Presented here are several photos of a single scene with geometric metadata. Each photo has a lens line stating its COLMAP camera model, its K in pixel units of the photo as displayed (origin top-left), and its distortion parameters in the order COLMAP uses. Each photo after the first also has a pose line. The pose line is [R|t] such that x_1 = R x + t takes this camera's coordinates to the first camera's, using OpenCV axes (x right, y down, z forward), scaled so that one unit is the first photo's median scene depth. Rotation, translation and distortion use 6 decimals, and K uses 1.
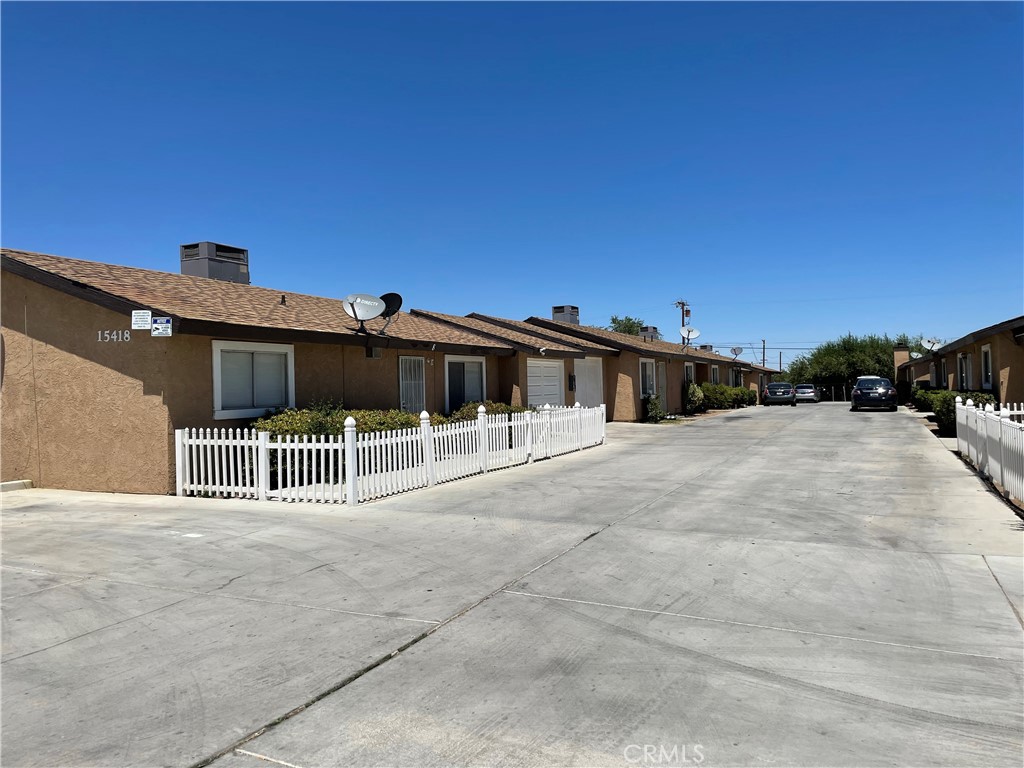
lens RADIAL K [[776.2, 0, 513.9], [0, 776.2, 379.8], [0, 0, 1]] dist [0.087447, -0.099085]
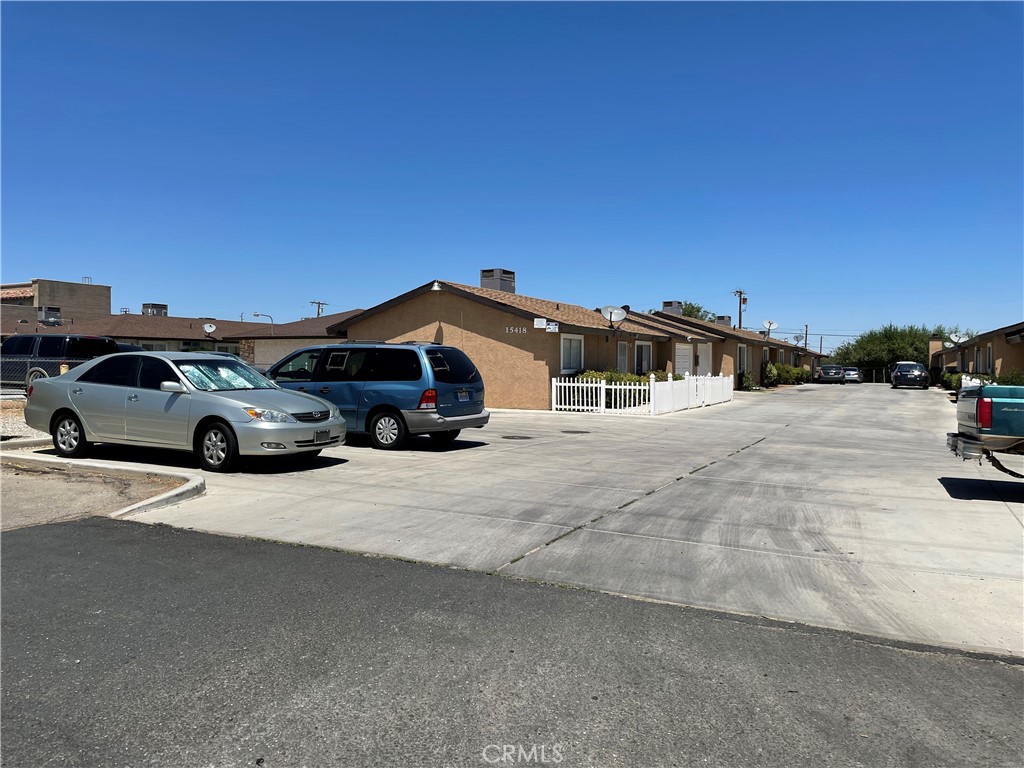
lens RADIAL K [[776.2, 0, 513.3], [0, 776.2, 378.8], [0, 0, 1]] dist [0.087447, -0.099085]
pose [[0.998851, 0.030583, -0.036888, -0.423745], [-0.029434, 0.999077, 0.031284, 0.005736], [0.037811, -0.030163, 0.998830, -0.919378]]
